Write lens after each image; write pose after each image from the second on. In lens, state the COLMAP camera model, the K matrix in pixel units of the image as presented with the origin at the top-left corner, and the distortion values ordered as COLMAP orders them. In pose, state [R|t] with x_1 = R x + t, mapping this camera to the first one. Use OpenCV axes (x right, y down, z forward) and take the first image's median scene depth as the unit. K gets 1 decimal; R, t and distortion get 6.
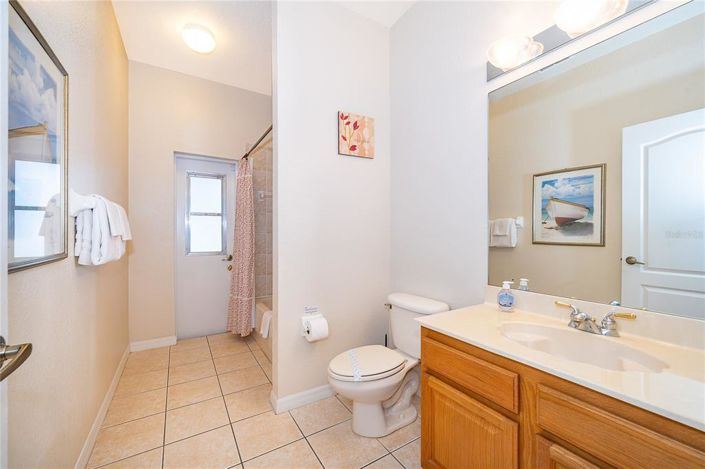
lens RADIAL K [[276.2, 0, 350.1], [0, 276.2, 235.2], [0, 0, 1]] dist [-0.003562, -0.000330]
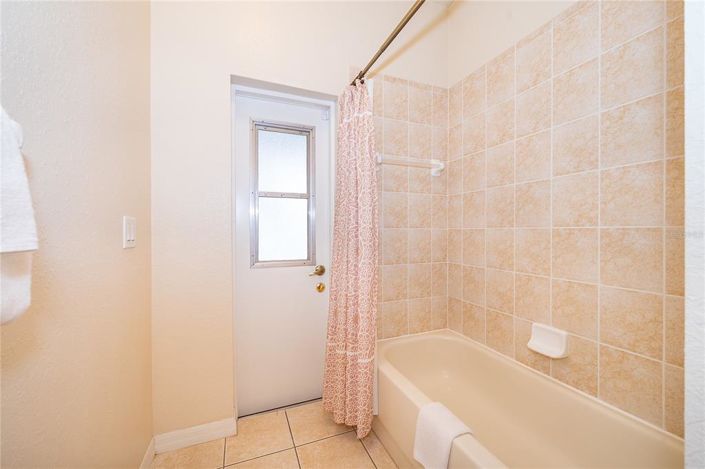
lens RADIAL K [[276.2, 0, 352.6], [0, 276.2, 231.6], [0, 0, 1]] dist [-0.003562, -0.000330]
pose [[0.985949, -0.001597, -0.167036, -0.280810], [0.001942, 0.999996, 0.001901, -0.000830], [0.167033, -0.002199, 0.985949, 0.452377]]
